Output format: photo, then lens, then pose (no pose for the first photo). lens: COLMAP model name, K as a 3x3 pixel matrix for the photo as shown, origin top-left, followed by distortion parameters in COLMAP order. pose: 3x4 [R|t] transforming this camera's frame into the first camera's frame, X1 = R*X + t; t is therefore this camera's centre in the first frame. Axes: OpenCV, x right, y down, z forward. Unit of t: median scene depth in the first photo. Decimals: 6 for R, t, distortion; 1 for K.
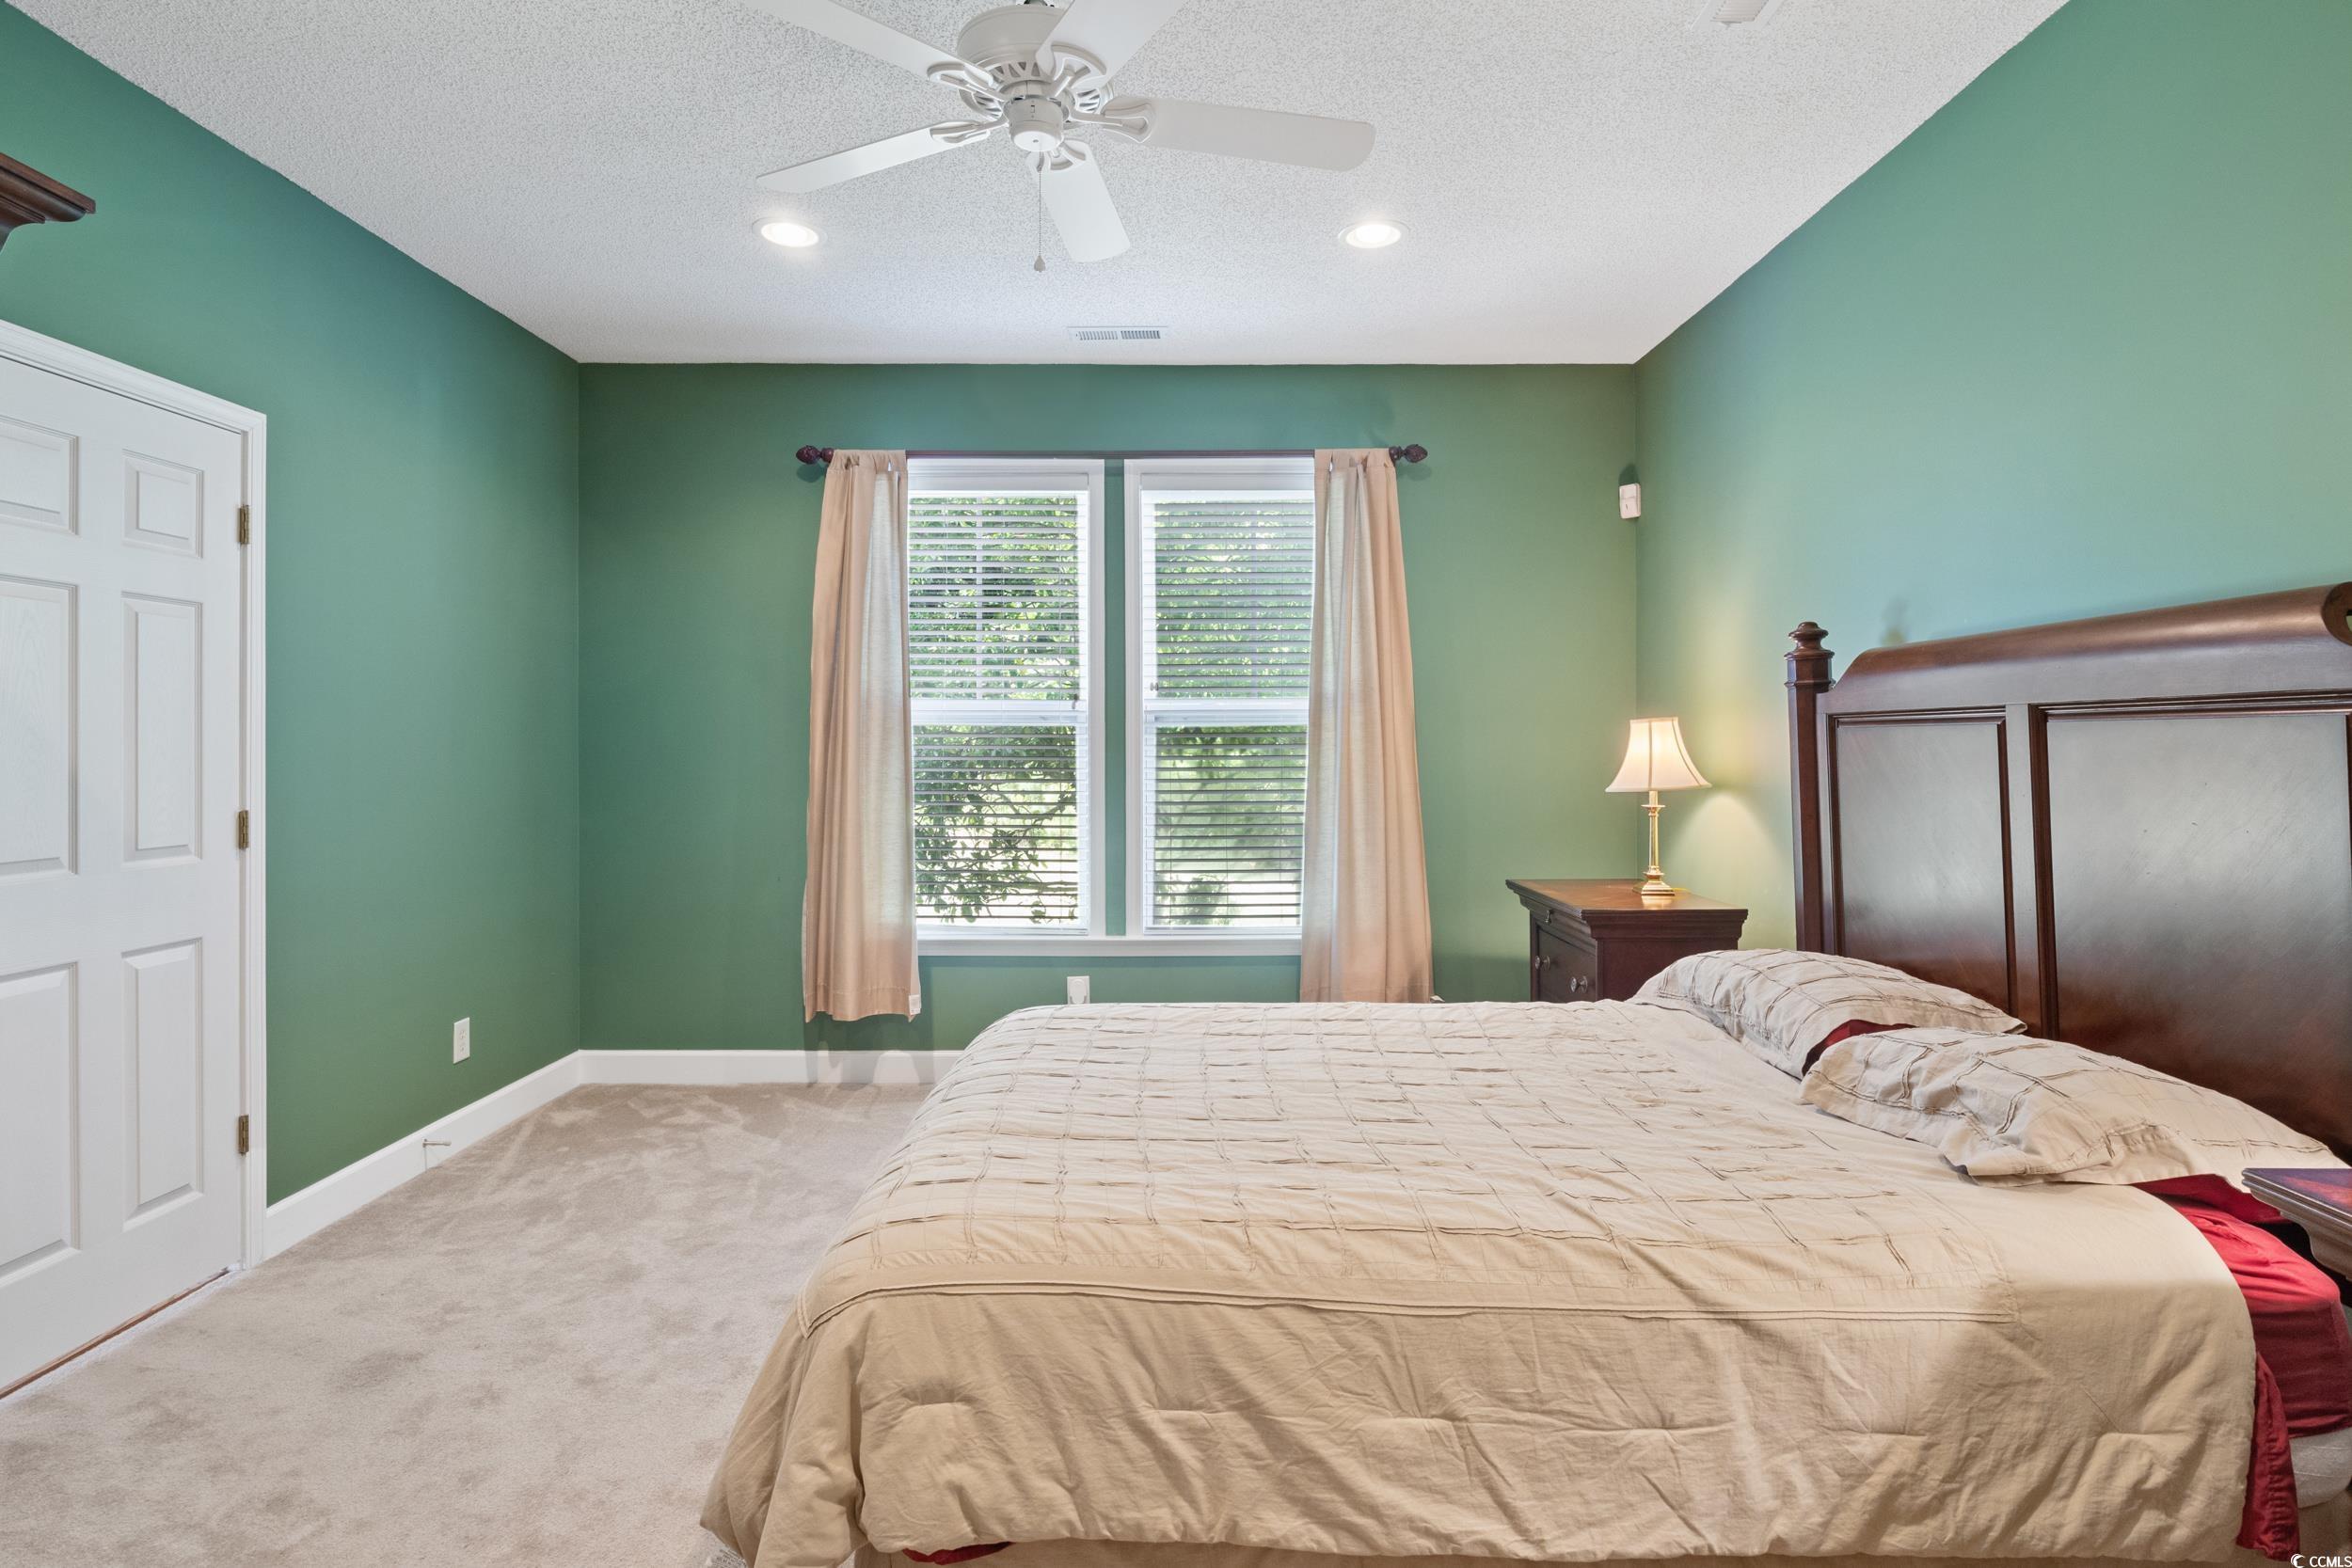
lens RADIAL K [[1183.4, 0, 1184.9], [0, 1183.4, 762.7], [0, 0, 1]] dist [-0.019941, -0.001914]
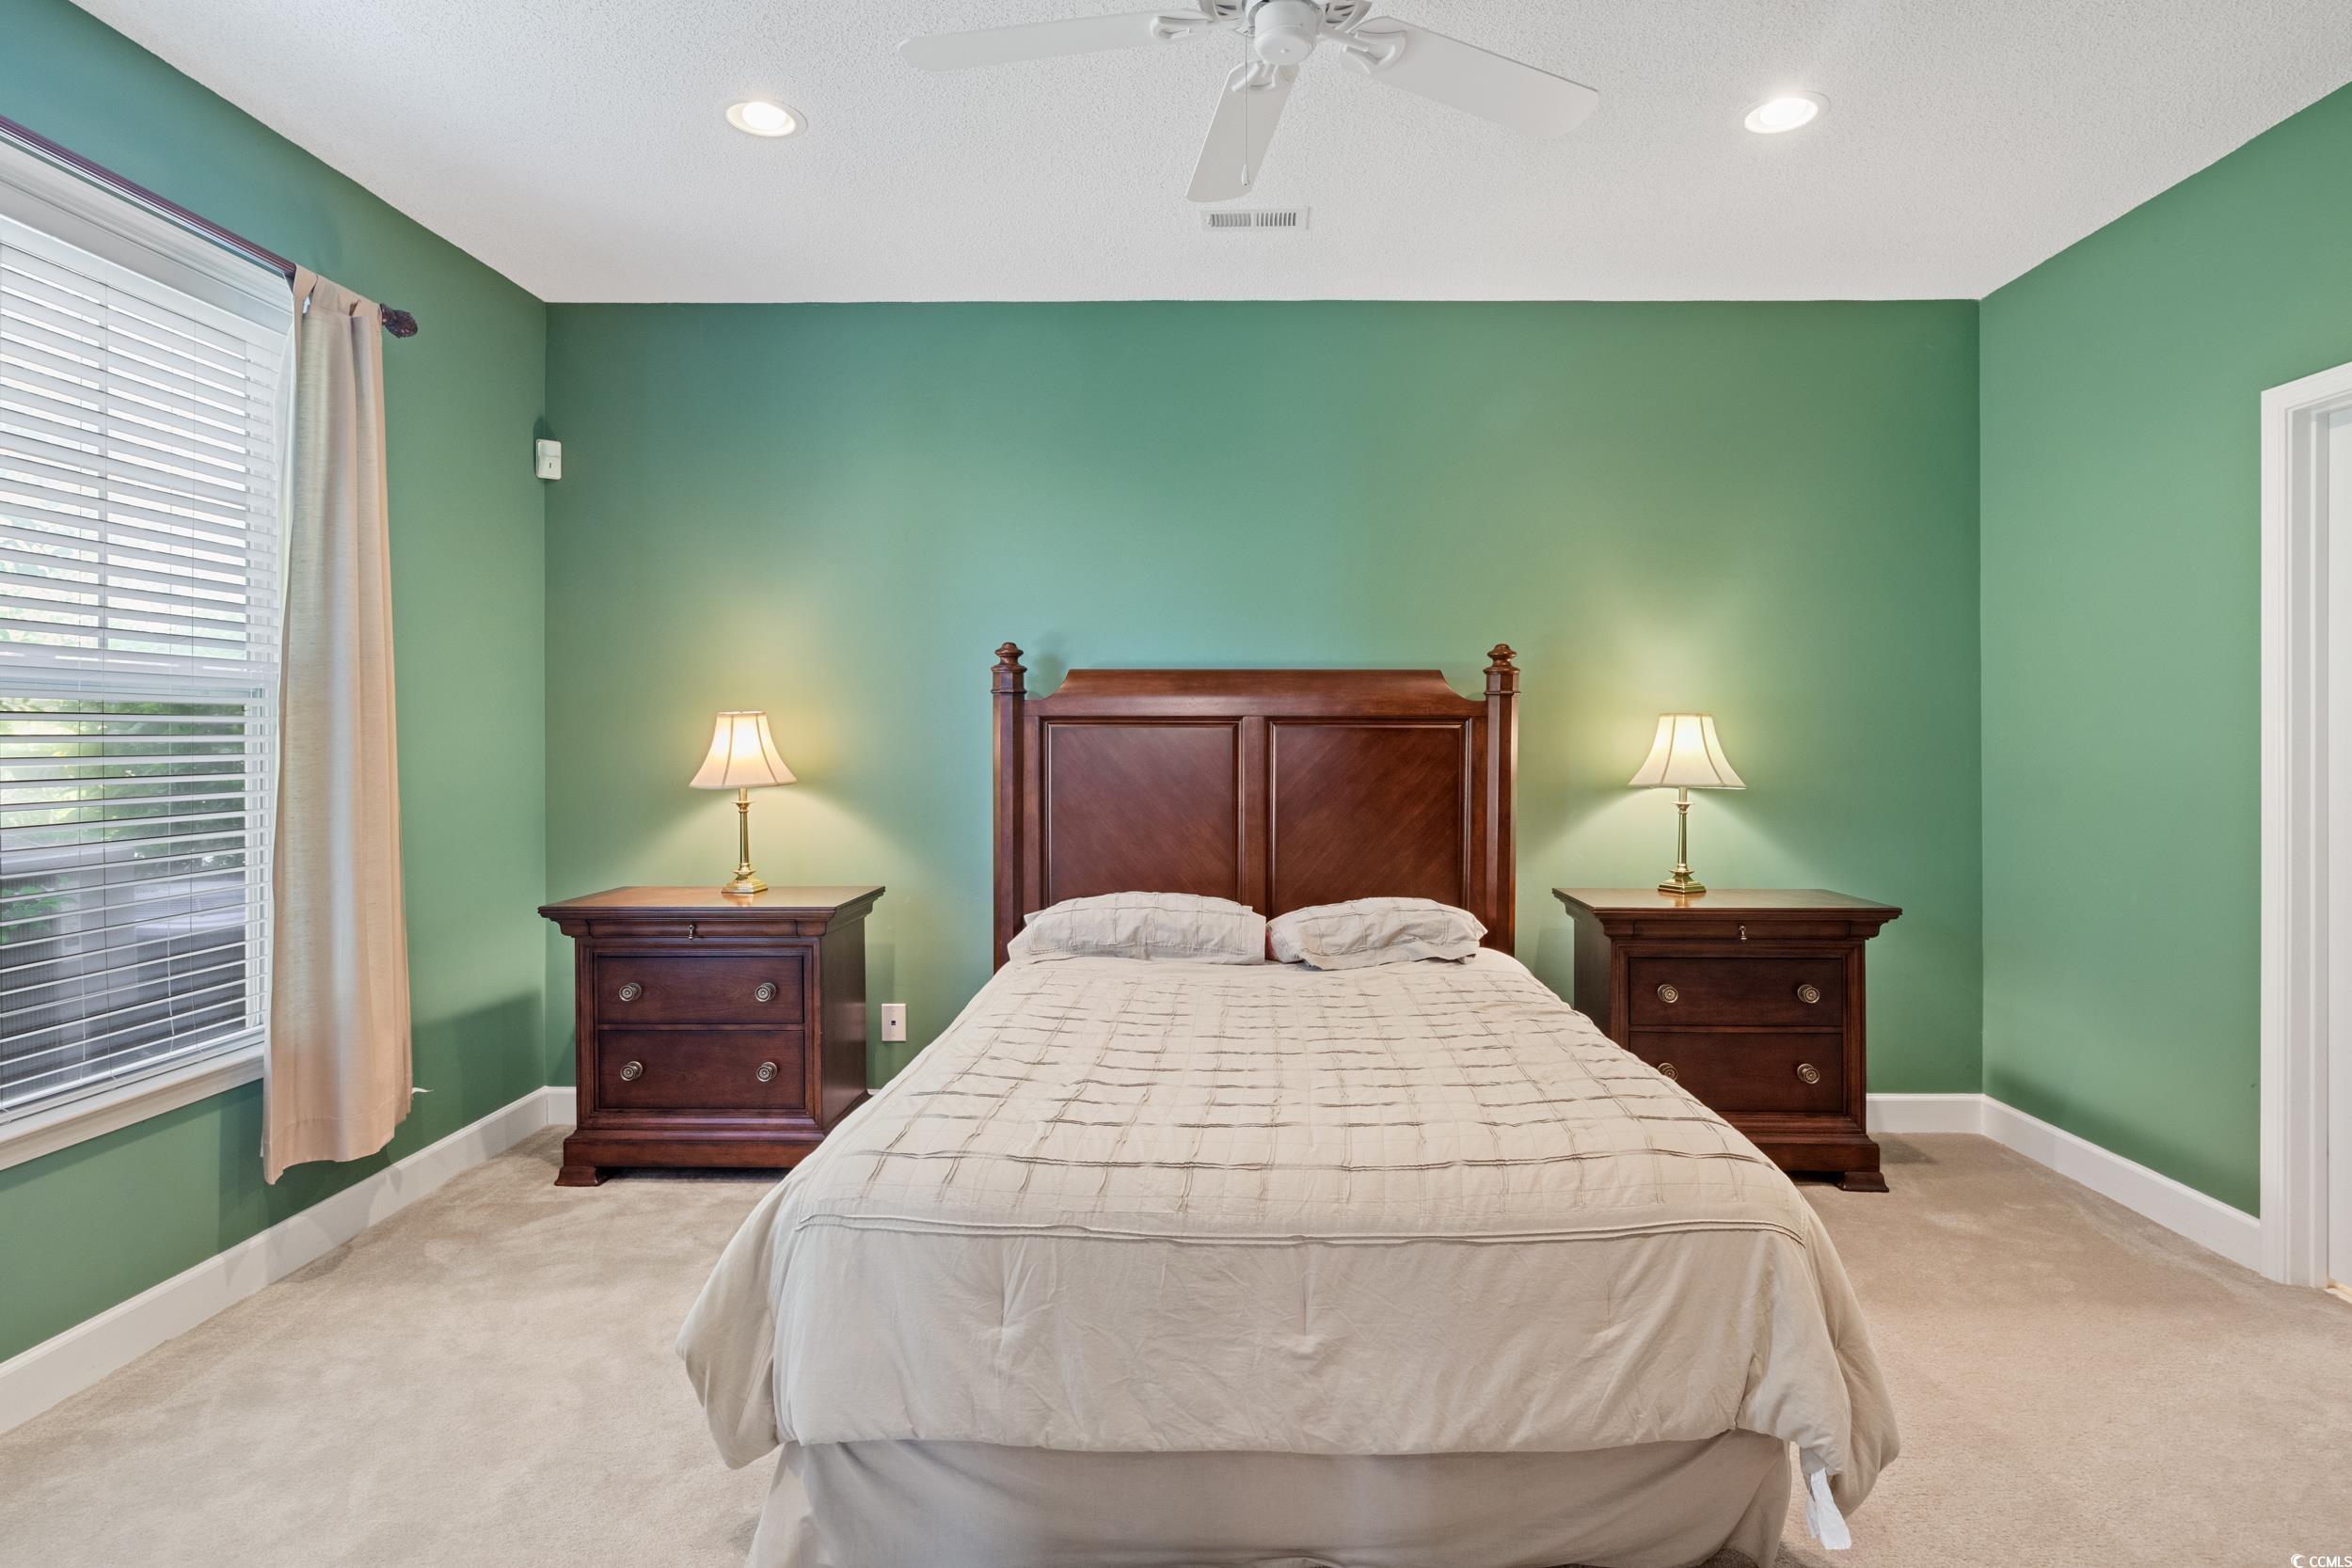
lens RADIAL K [[1177.7, 0, 1188.2], [0, 1177.7, 730.0], [0, 0, 1]] dist [-0.007211, -0.000650]
pose [[0.041929, 0.009380, 0.999077, -0.715192], [0.010224, 0.999900, -0.009817, -0.010434], [-0.999068, 0.010626, 0.041829, 0.739587]]
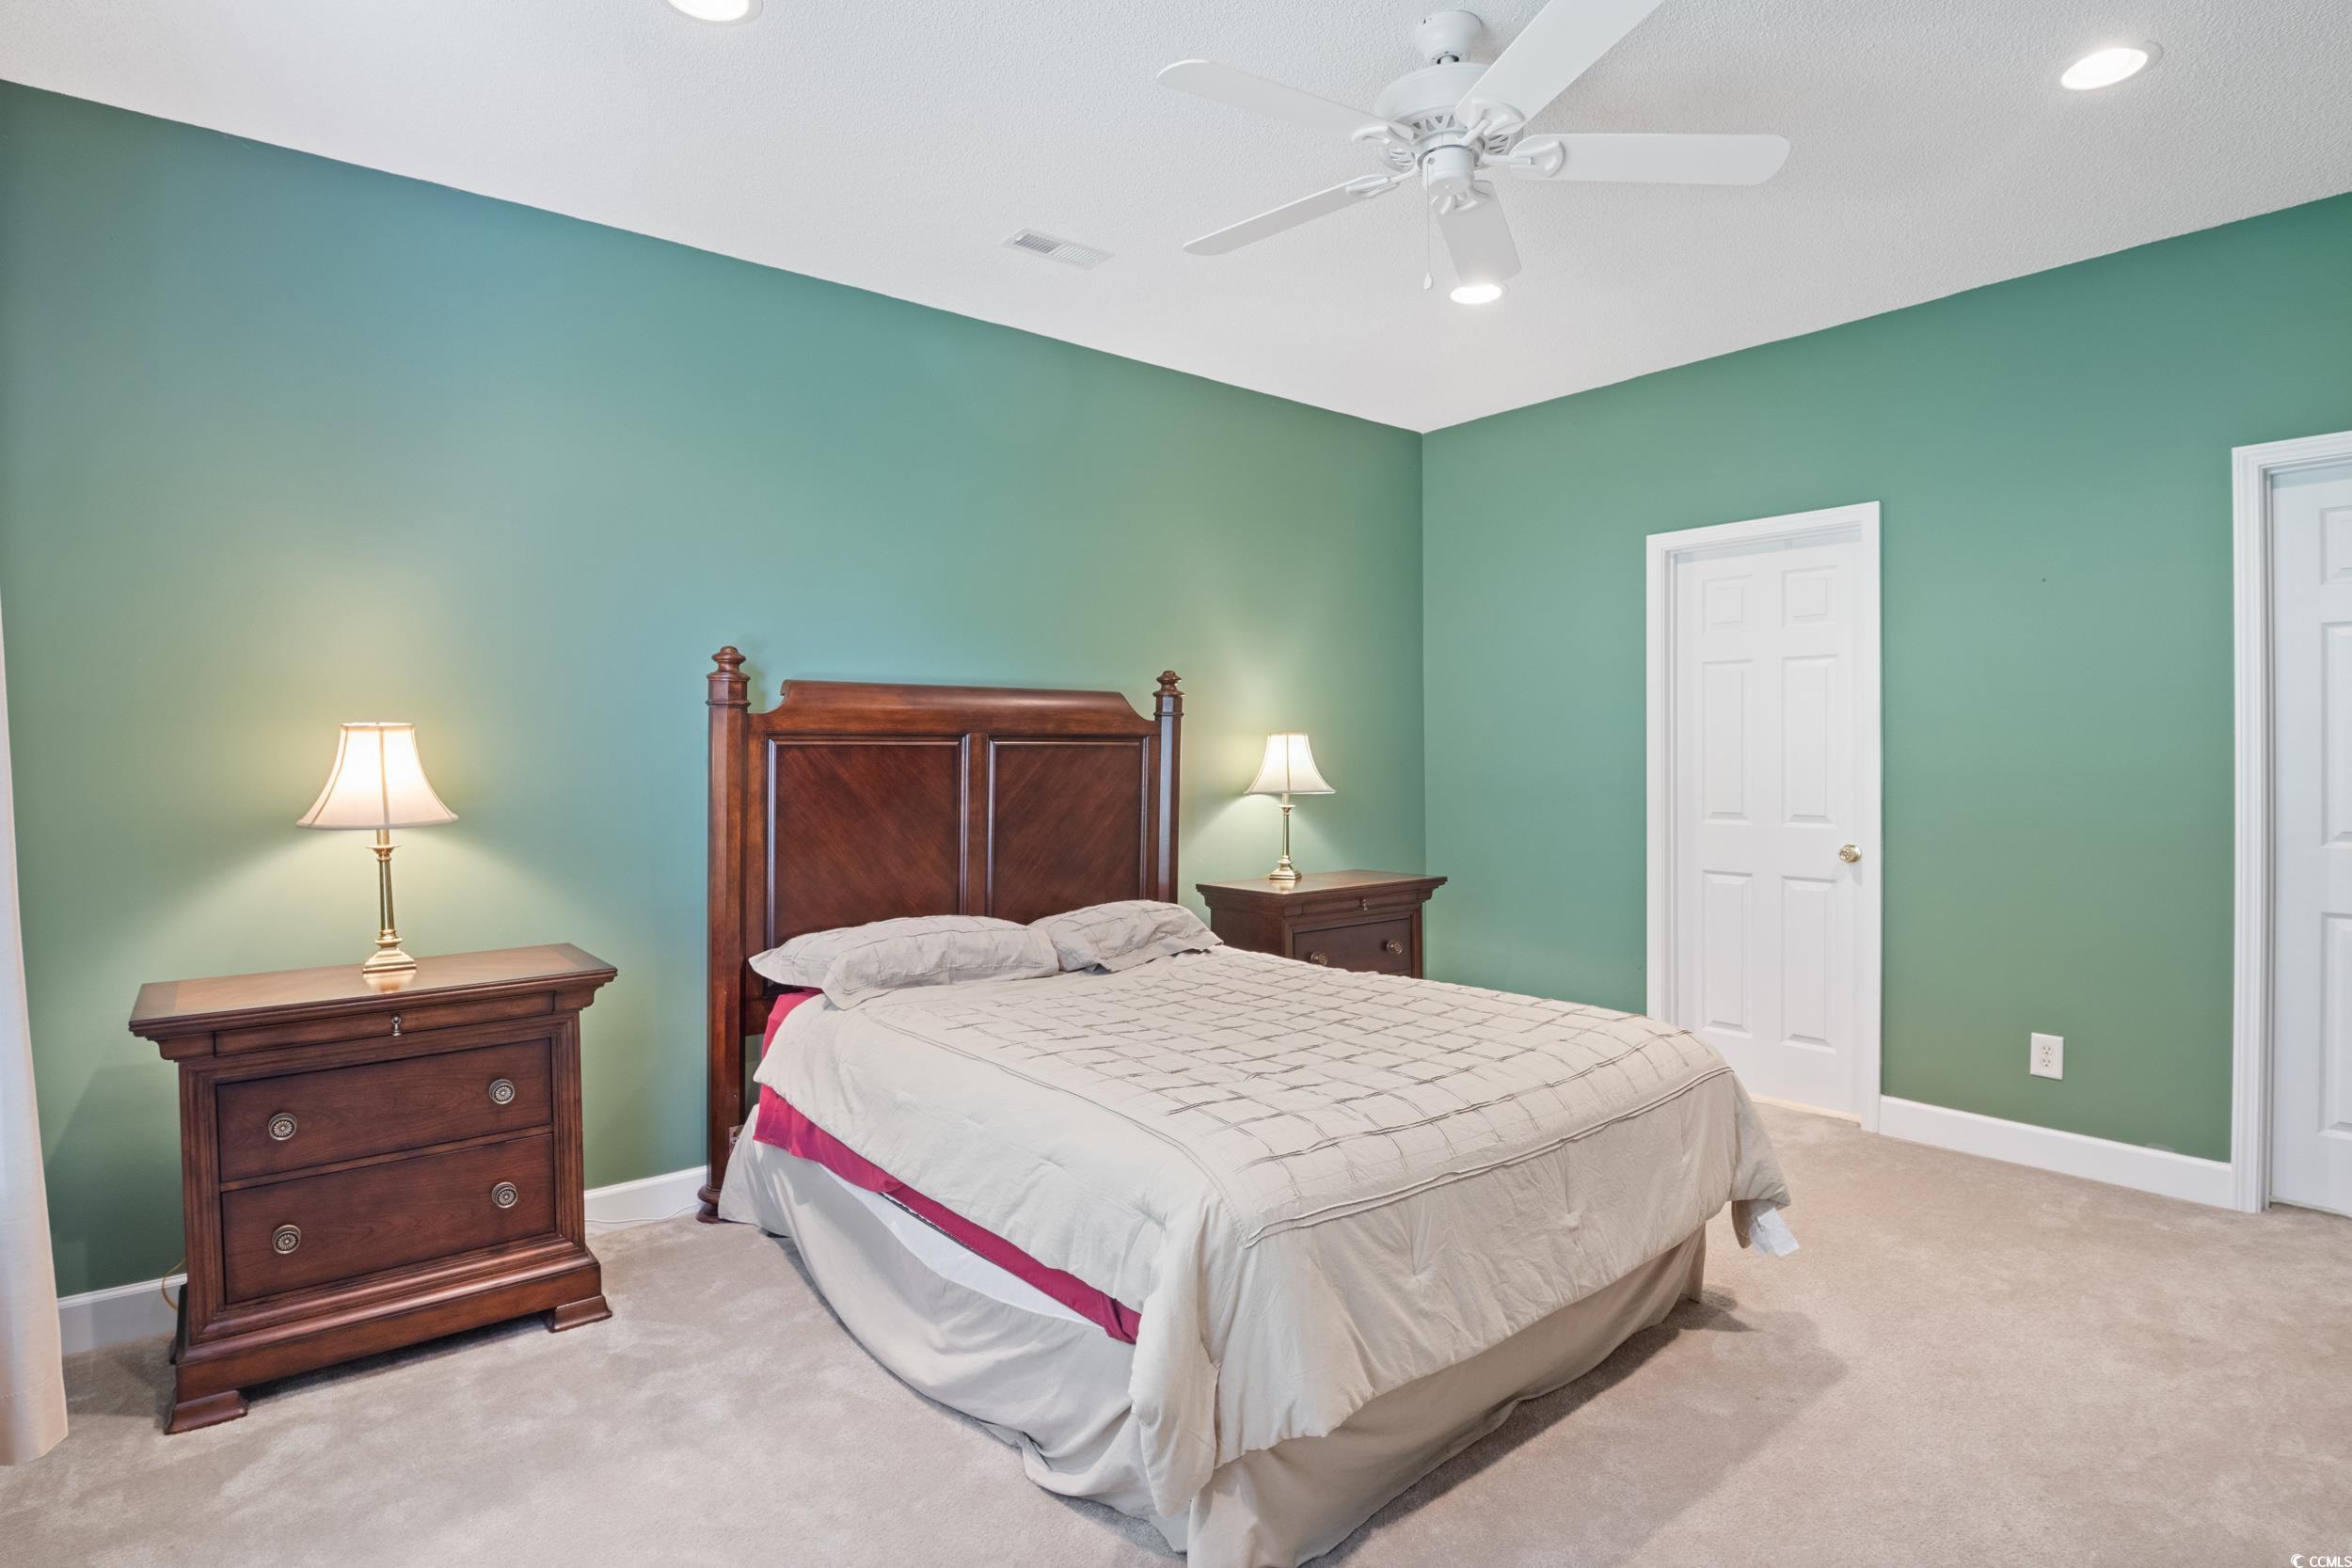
lens RADIAL K [[1183.4, 0, 1184.9], [0, 1183.4, 762.7], [0, 0, 1]] dist [-0.019941, -0.001914]
pose [[-0.607873, -0.000138, 0.794034, -0.589502], [0.015615, 0.999805, 0.012127, -0.017402], [-0.793881, 0.019770, -0.607752, 1.307980]]
